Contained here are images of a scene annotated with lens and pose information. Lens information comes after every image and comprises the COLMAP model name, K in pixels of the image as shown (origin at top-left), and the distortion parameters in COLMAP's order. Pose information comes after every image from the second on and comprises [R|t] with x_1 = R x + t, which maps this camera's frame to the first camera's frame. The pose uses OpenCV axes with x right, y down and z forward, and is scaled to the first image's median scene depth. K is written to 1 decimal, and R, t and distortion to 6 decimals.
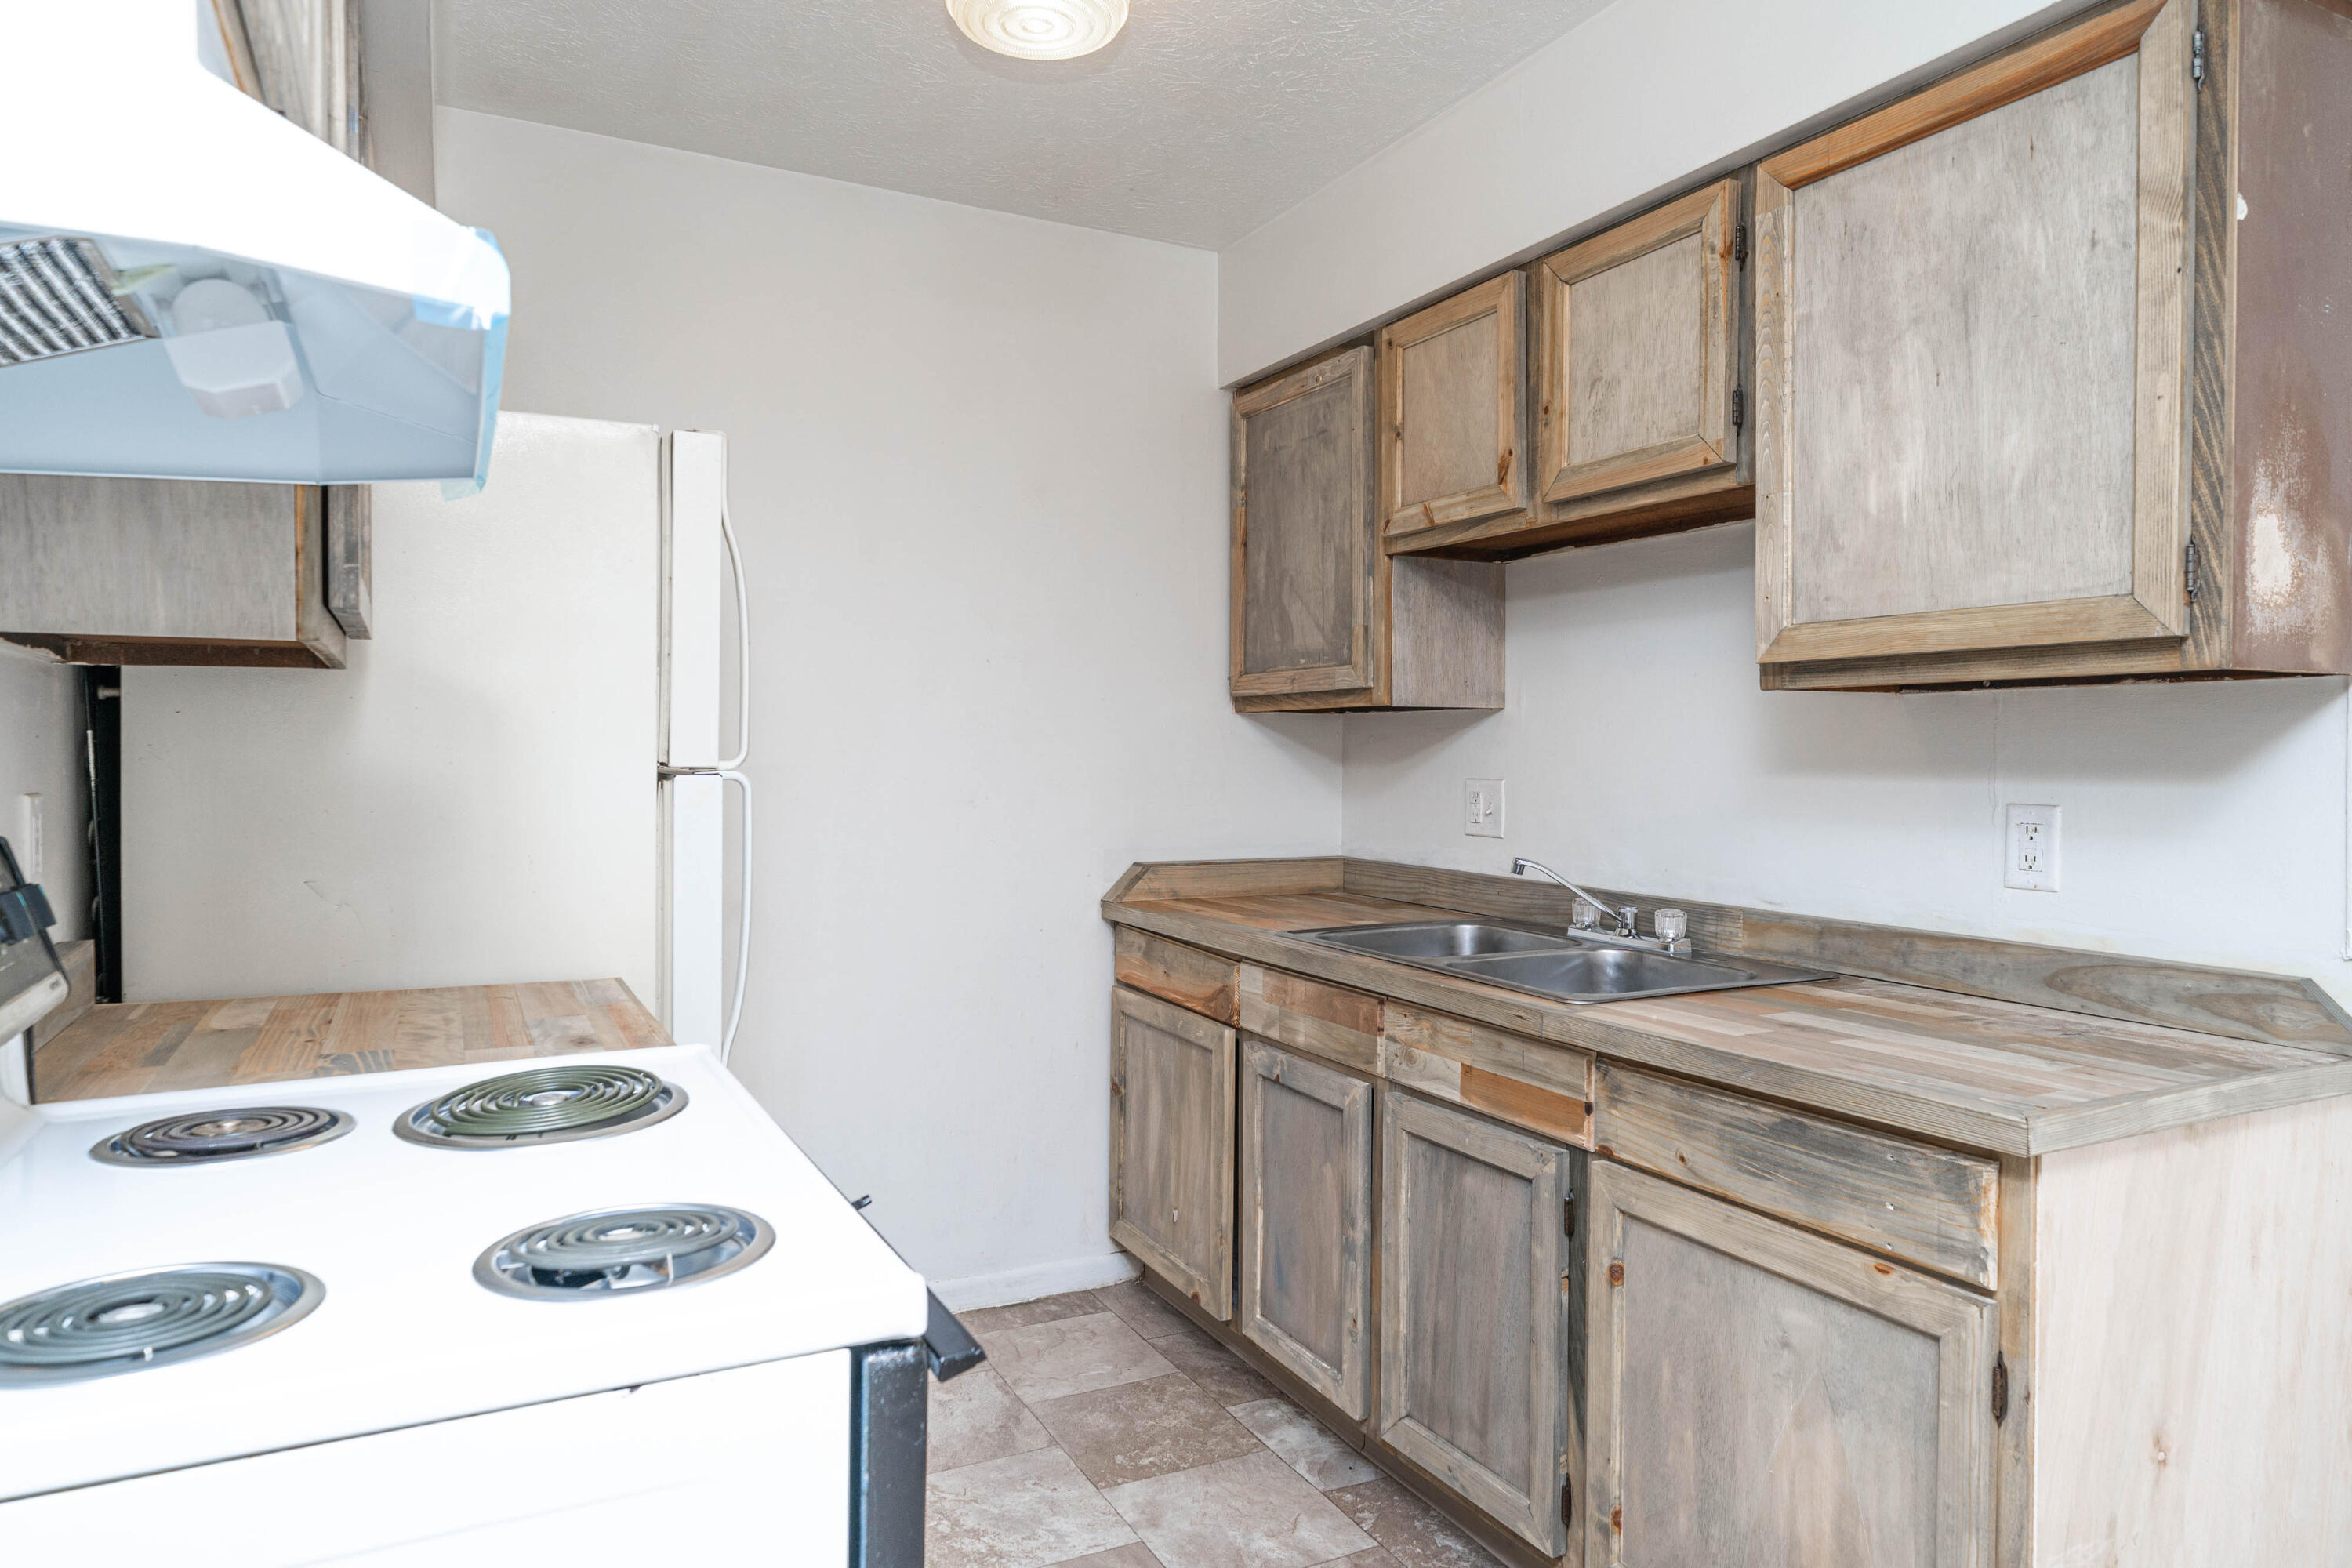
lens RADIAL K [[1429.0, 0, 1121.5], [0, 1429.0, 772.7], [0, 0, 1]] dist [0.009294, -0.003589]
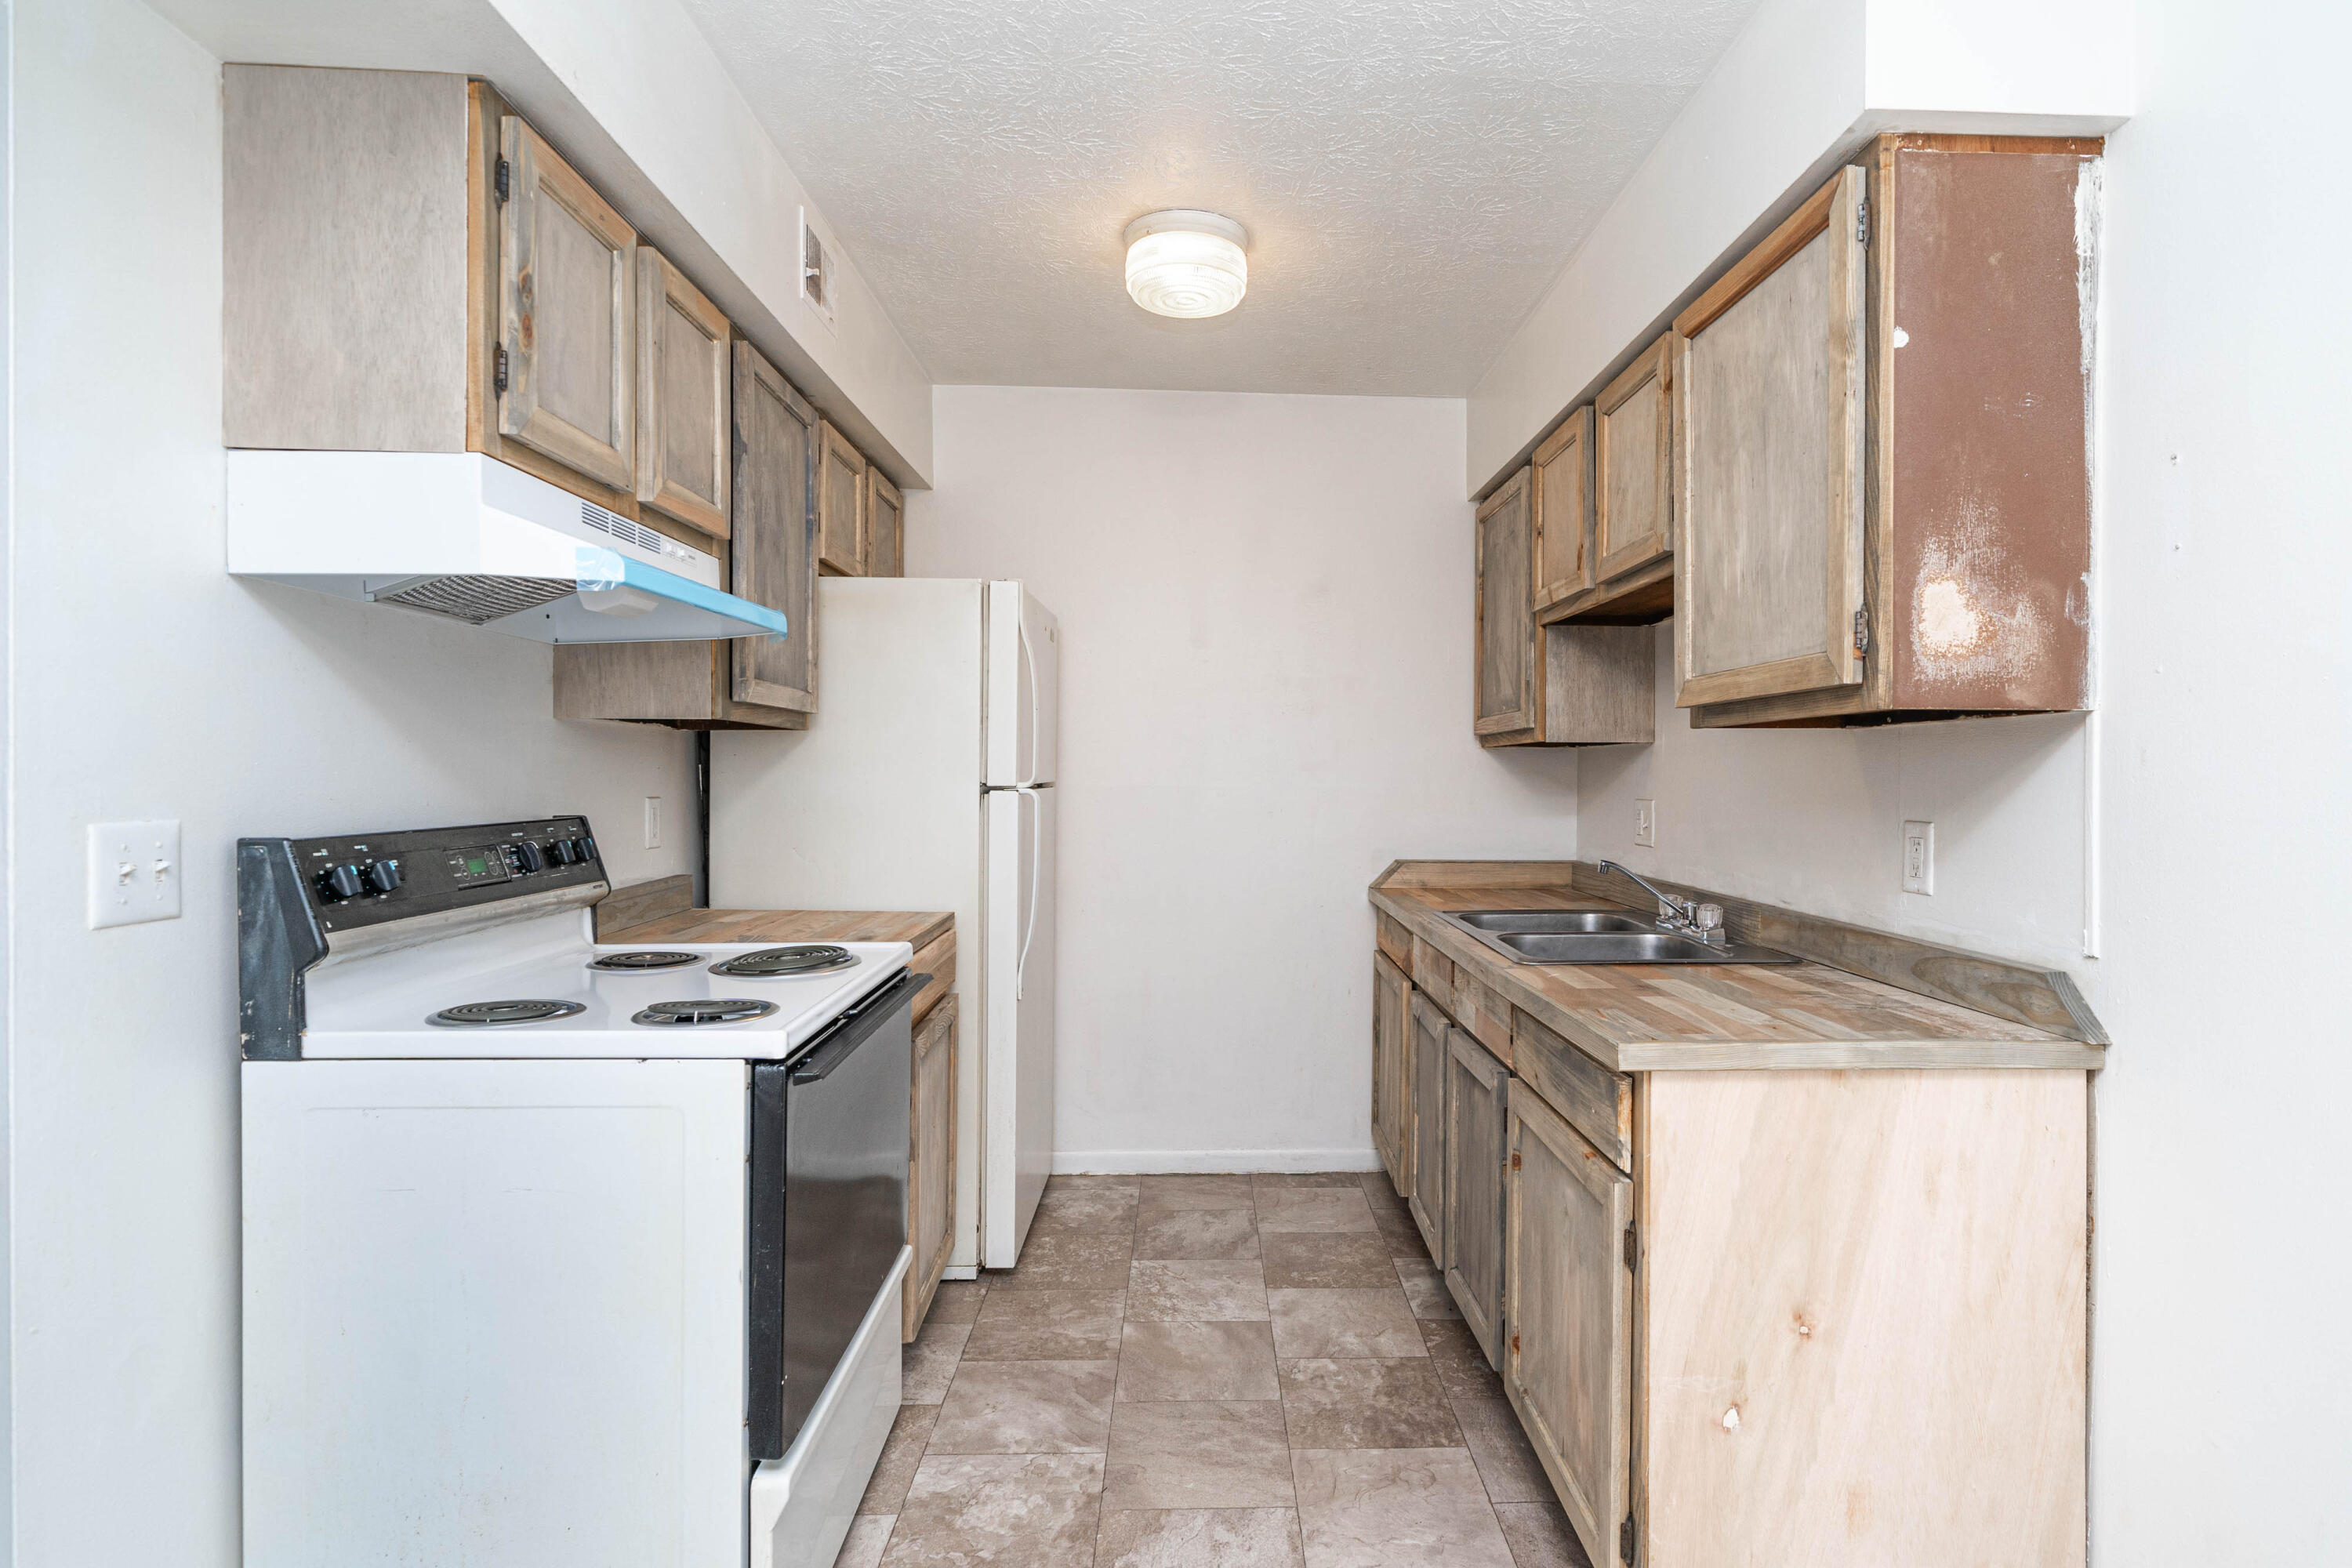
lens RADIAL K [[1152.4, 0, 1186.1], [0, 1152.4, 783.5], [0, 0, 1]] dist [0.003041, 0.000529]
pose [[0.911091, 0.003086, -0.412193, 0.459758], [-0.007527, 0.999930, -0.009151, 0.003941], [0.412136, 0.011440, 0.911051, -0.115618]]
